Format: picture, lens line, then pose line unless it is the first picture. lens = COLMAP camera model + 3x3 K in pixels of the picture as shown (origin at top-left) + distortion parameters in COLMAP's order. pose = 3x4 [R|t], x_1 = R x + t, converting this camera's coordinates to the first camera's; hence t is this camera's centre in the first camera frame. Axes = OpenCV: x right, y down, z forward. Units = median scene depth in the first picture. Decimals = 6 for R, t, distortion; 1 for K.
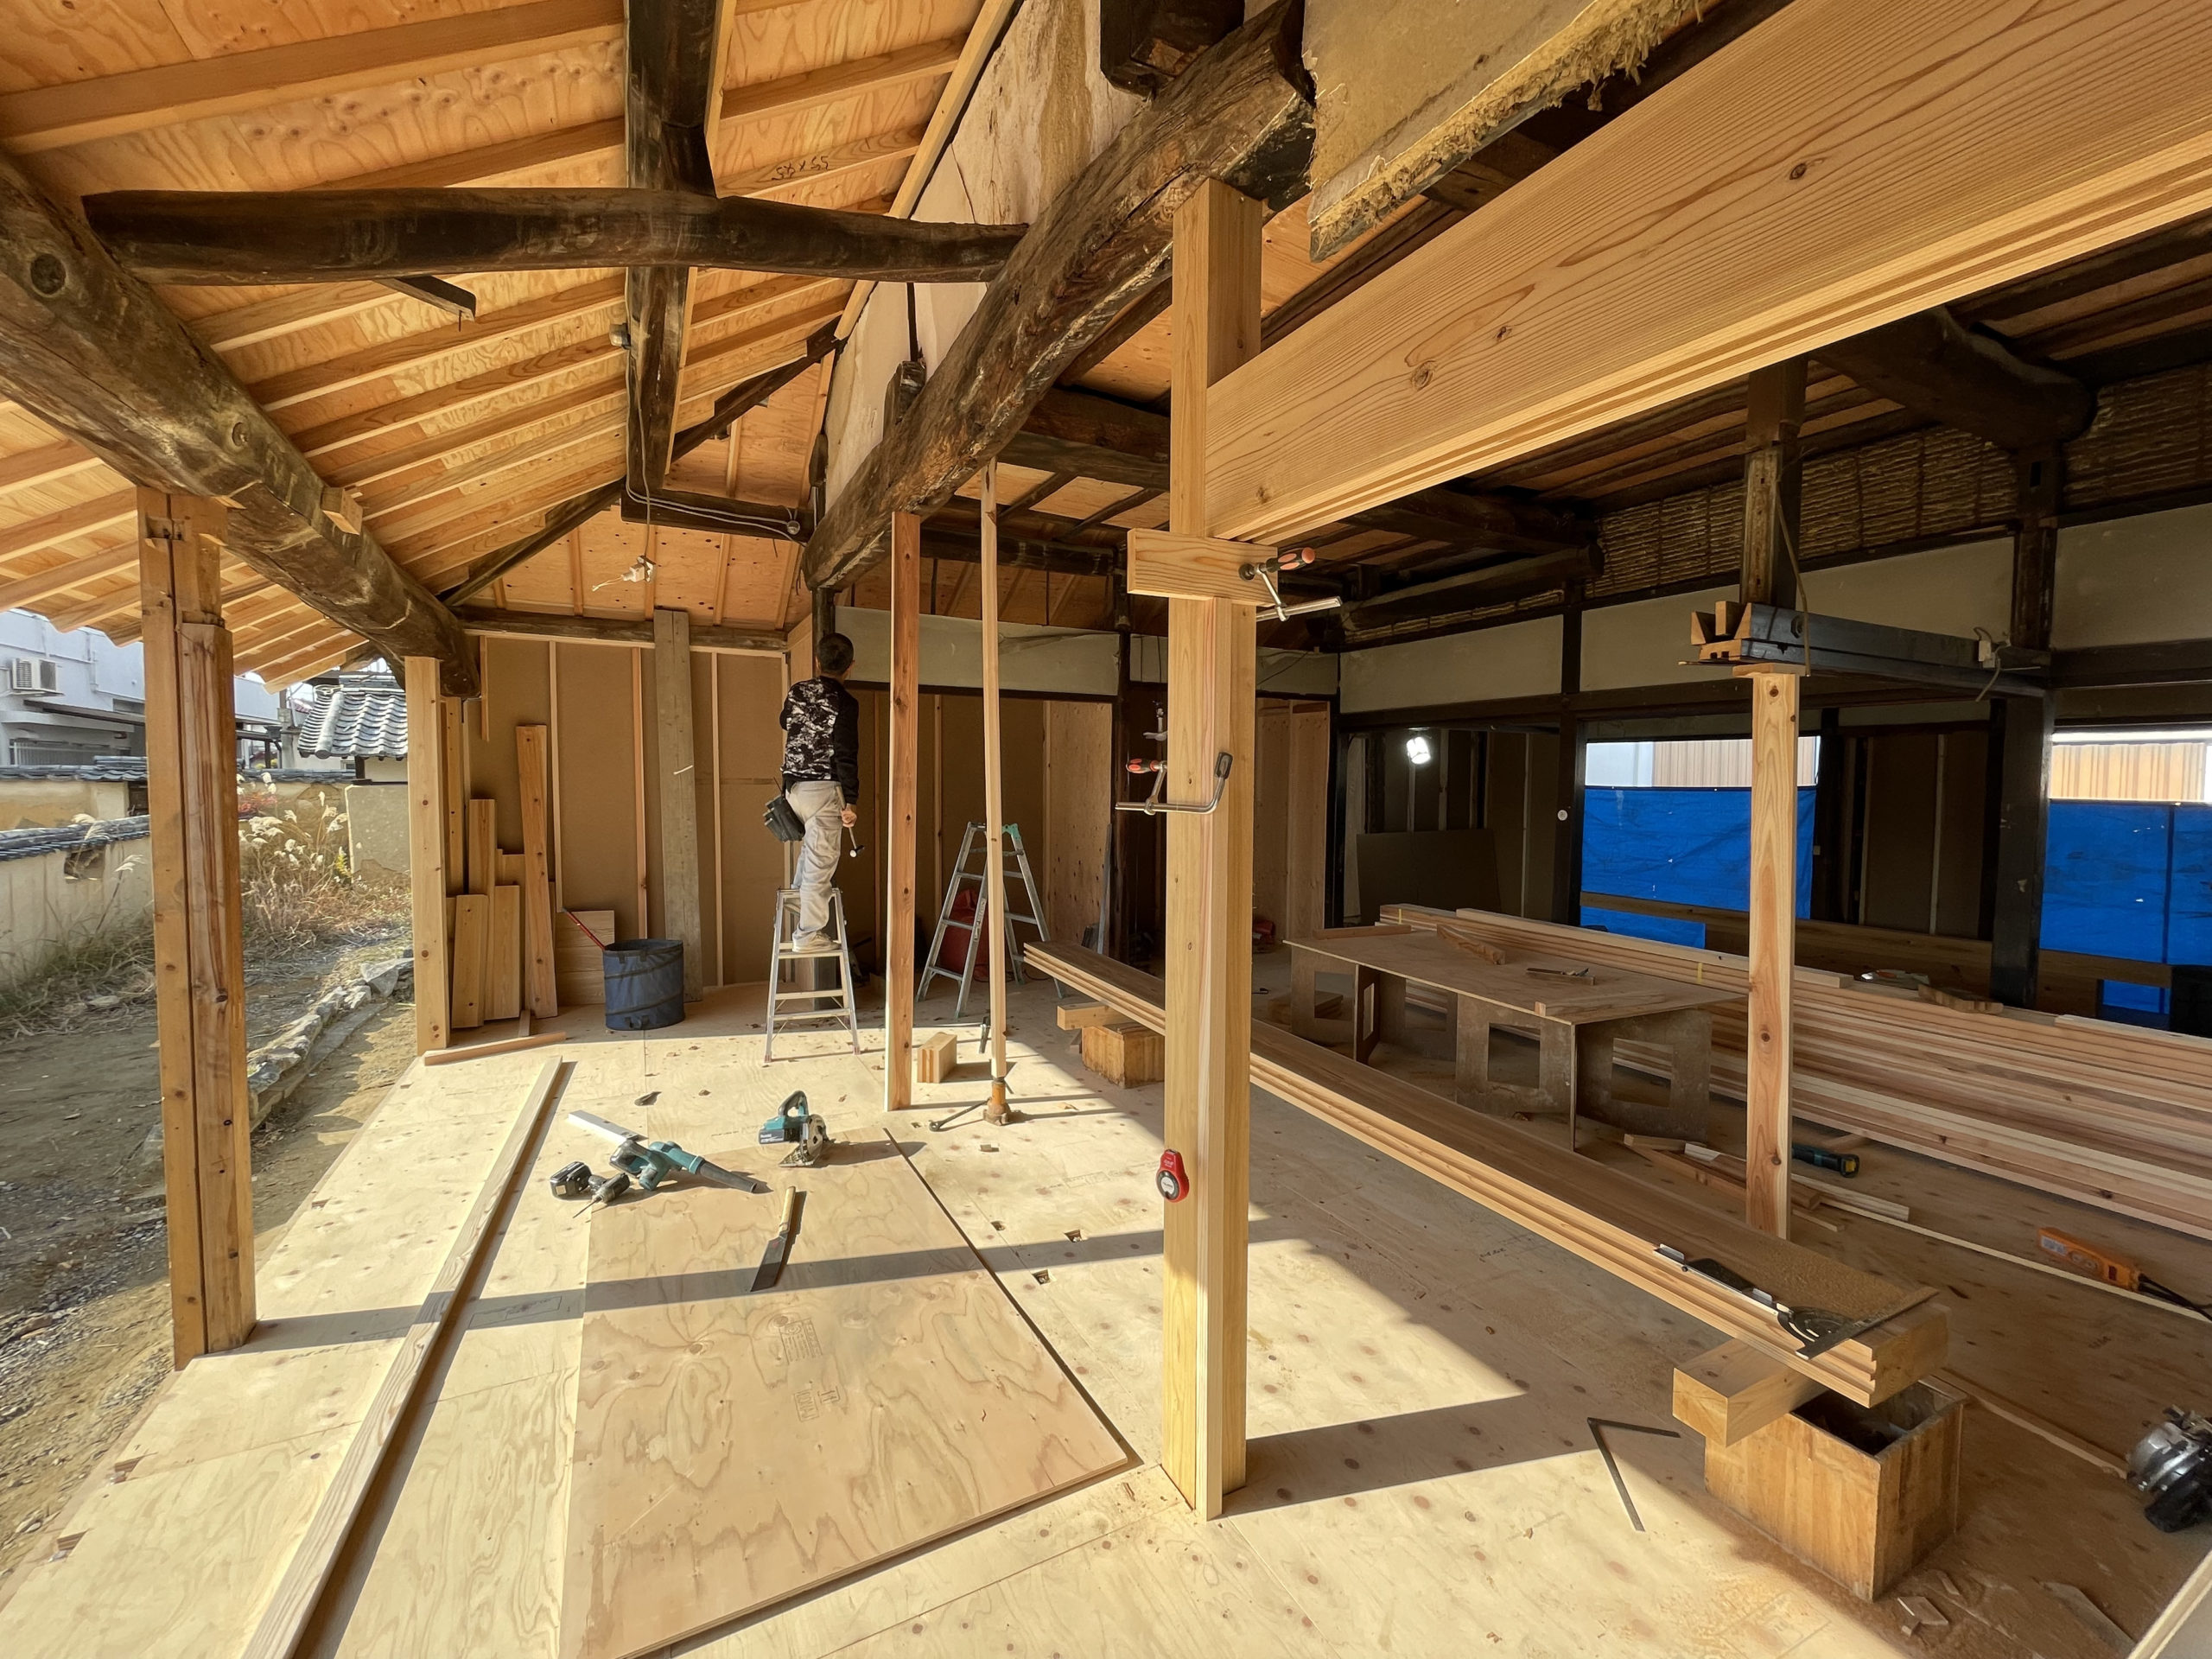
lens RADIAL K [[889.4, 0, 1100.9], [0, 889.4, 823.4], [0, 0, 1]] dist [-0.004068, 0.000055]
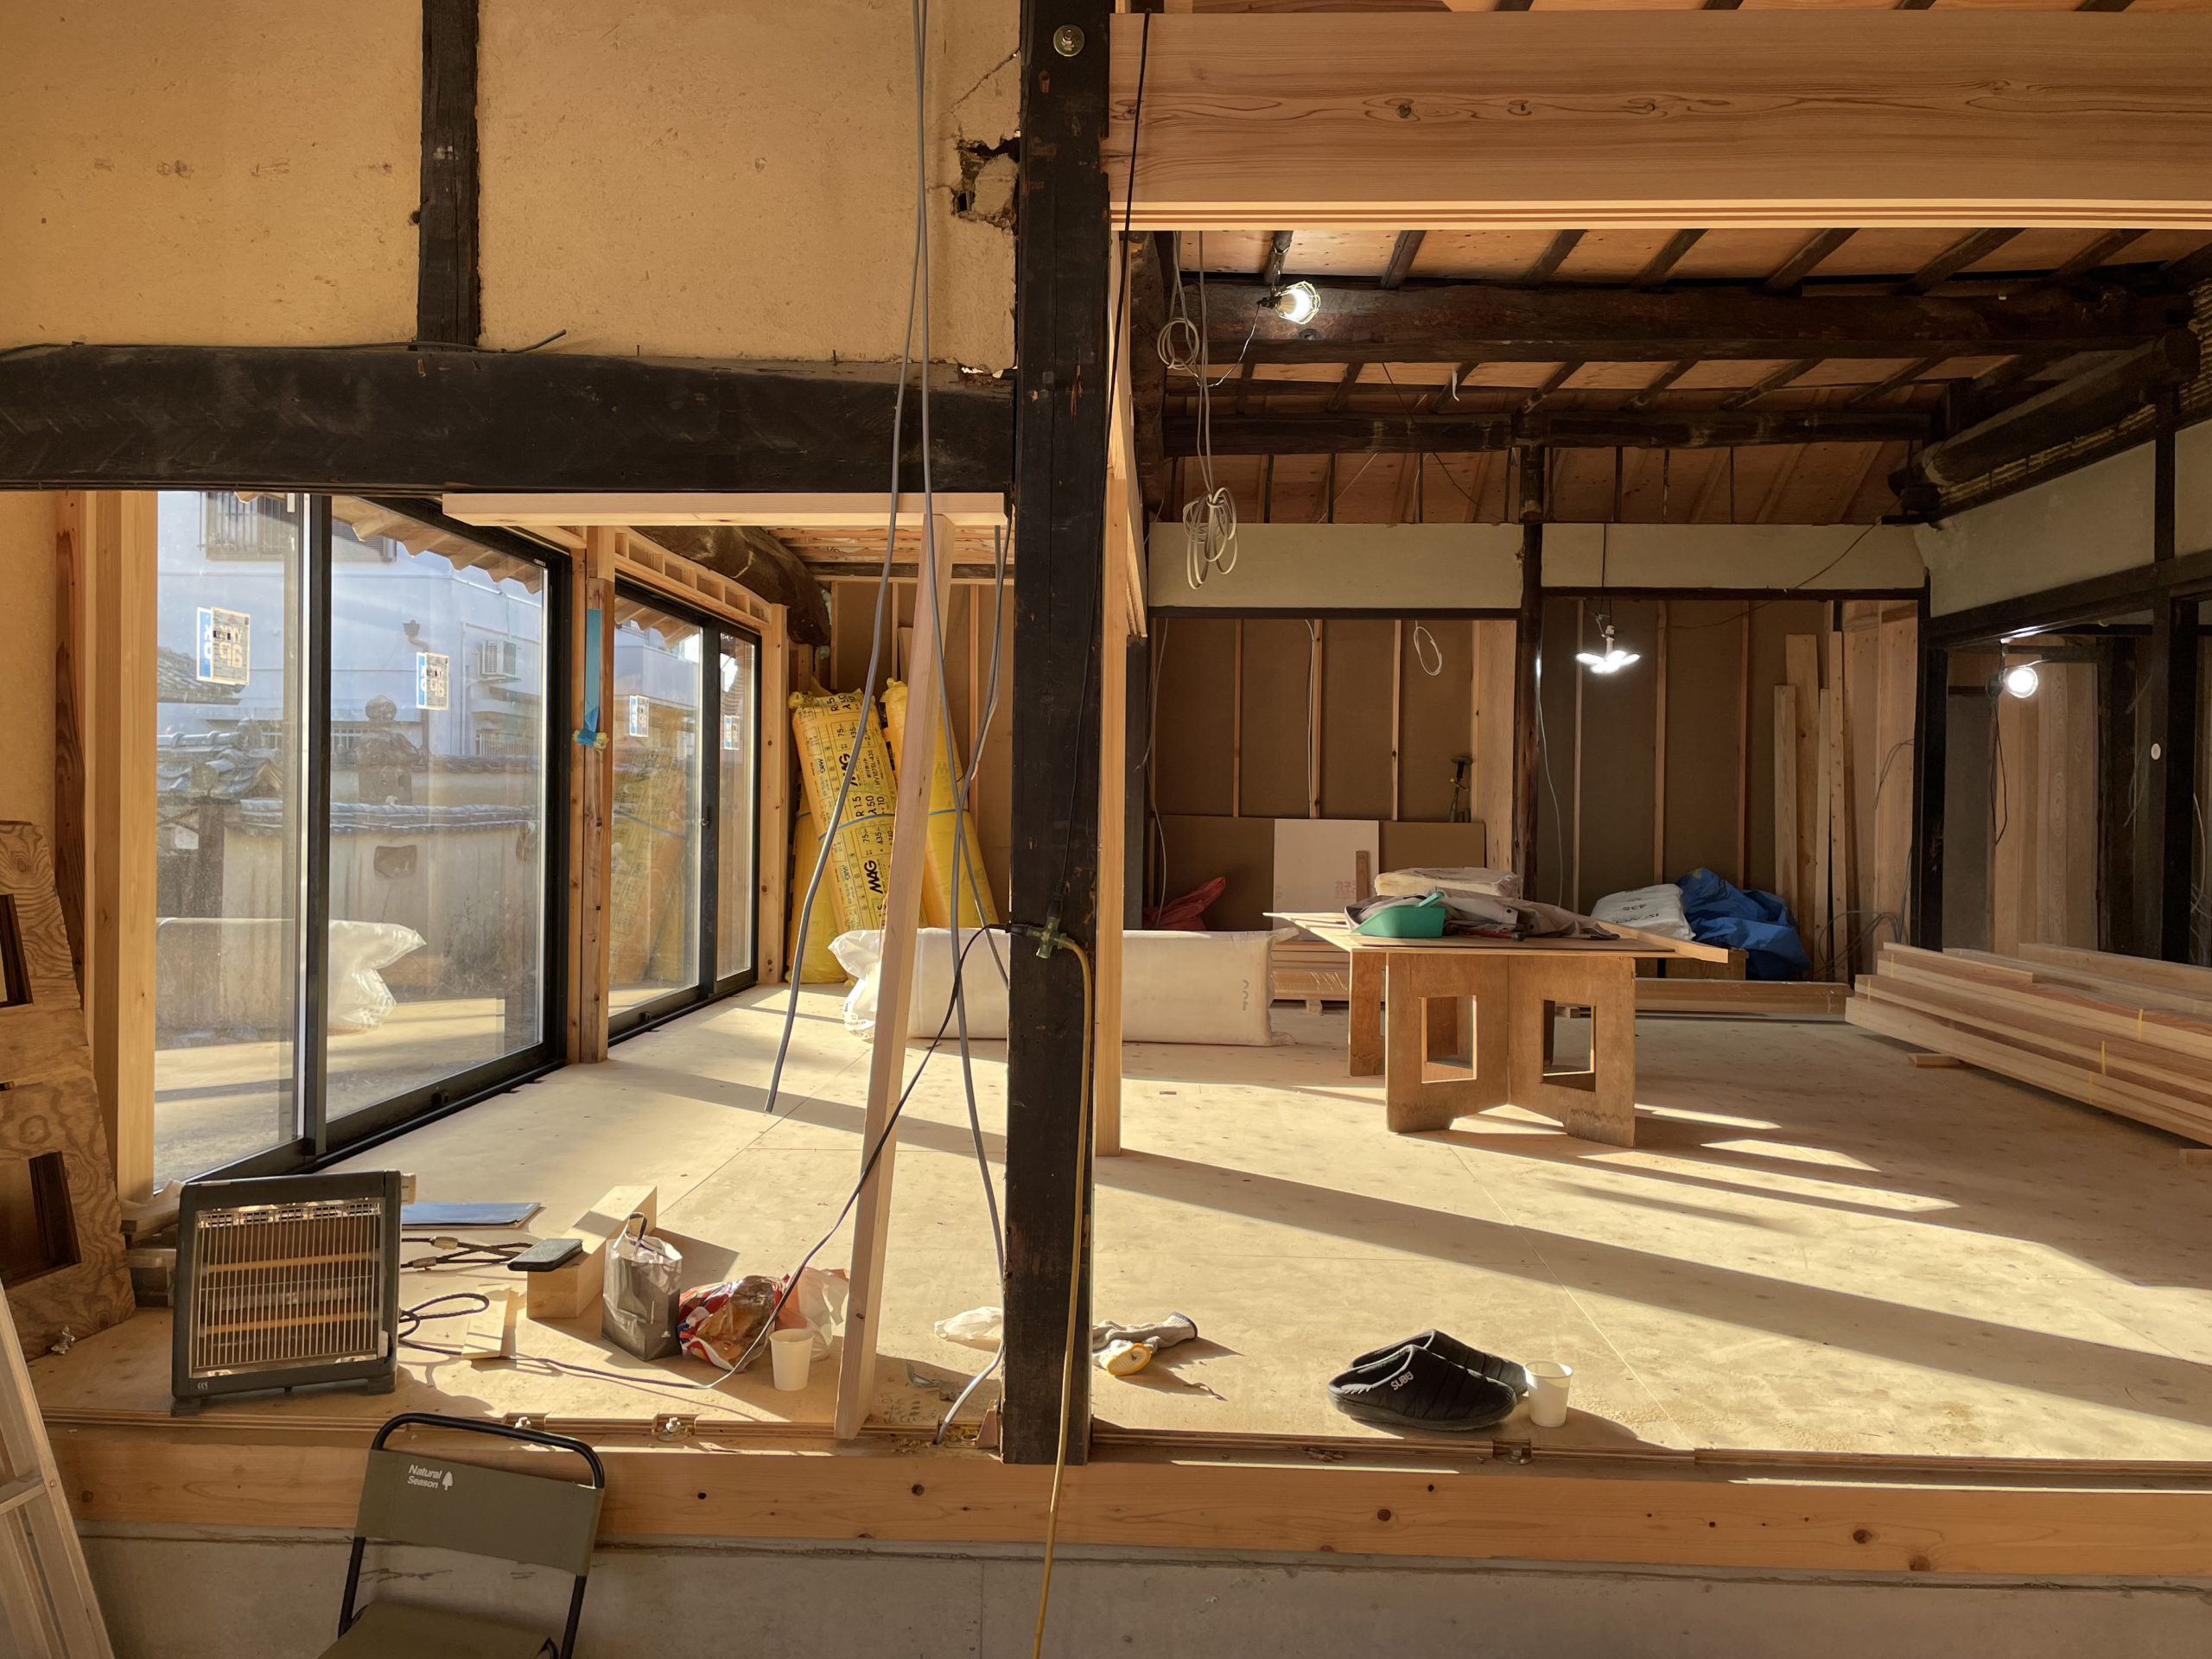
lens RADIAL K [[1631.1, 0, 1109.4], [0, 1631.1, 819.2], [0, 0, 1]] dist [0.086107, -0.108210]
pose [[0.870197, 0.008433, -0.492632, 0.432835], [-0.030164, 0.998890, -0.036184, 0.099860], [0.491780, 0.046347, 0.869485, -0.381126]]
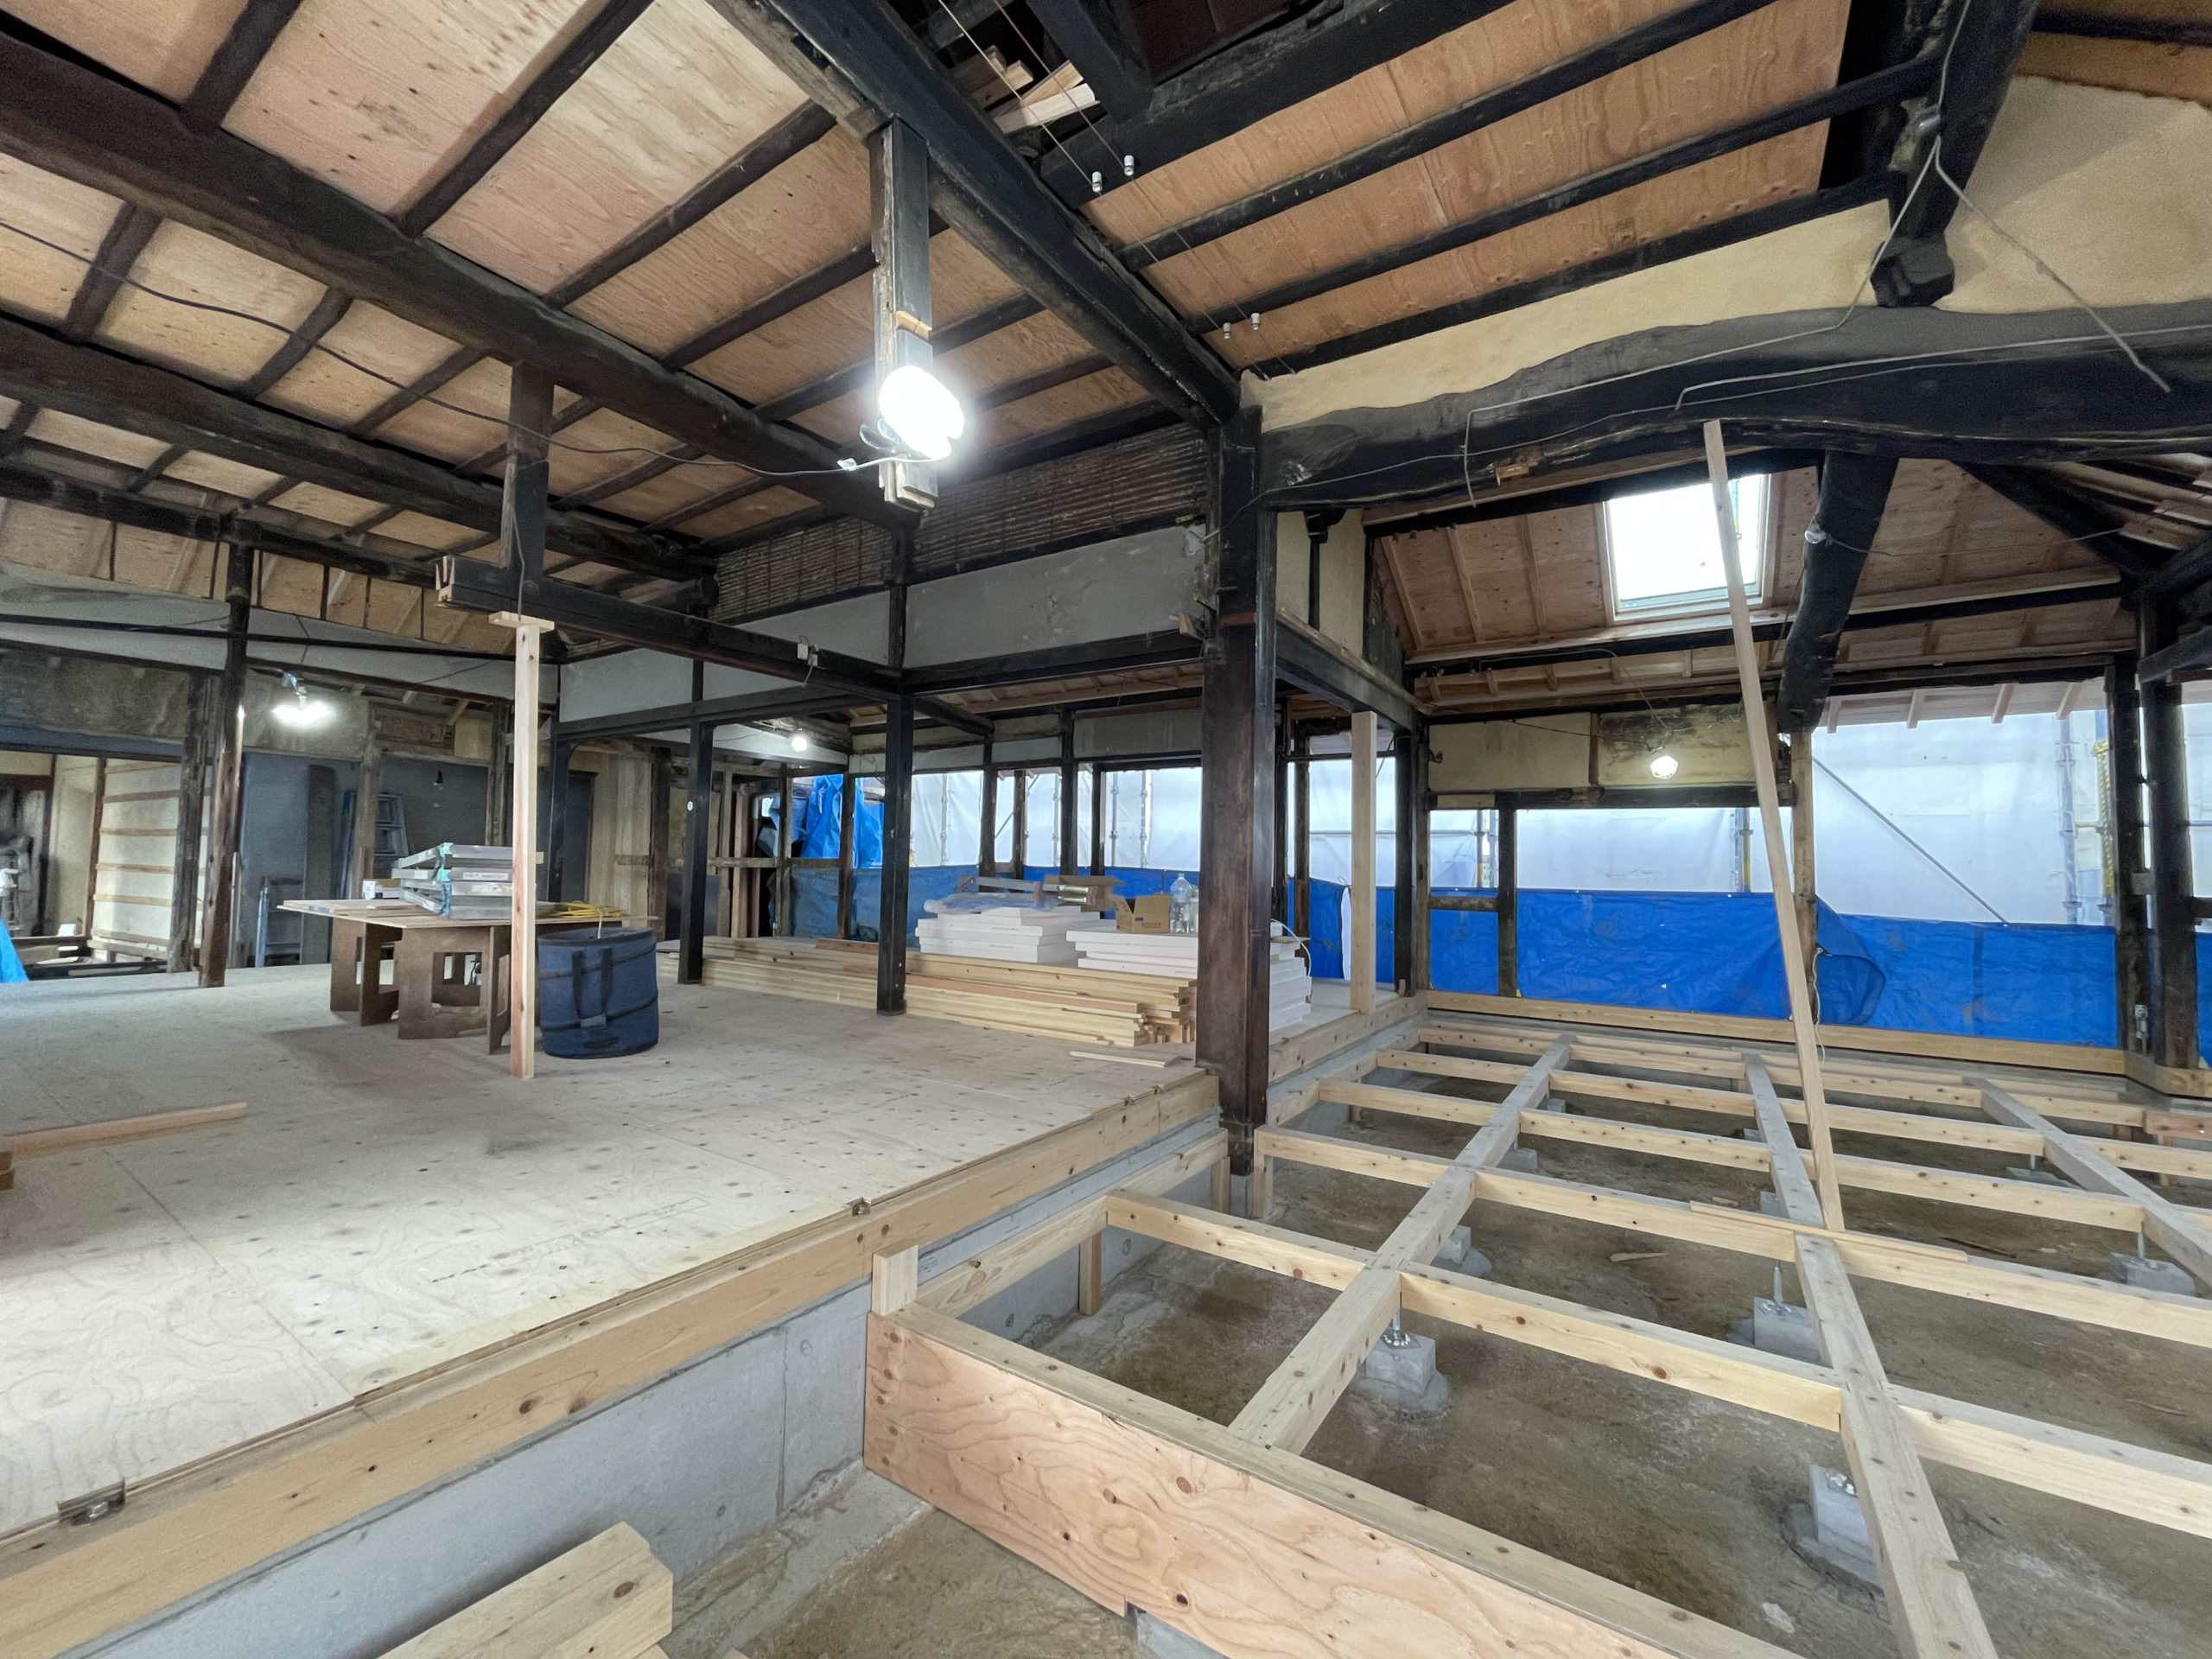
lens RADIAL K [[889.4, 0, 1100.9], [0, 889.4, 823.4], [0, 0, 1]] dist [-0.004068, 0.000055]
pose [[0.875126, 0.032186, 0.482823, 0.410796], [0.011008, 0.996203, -0.086360, 0.112805], [-0.483770, 0.080891, 0.871449, -0.244701]]
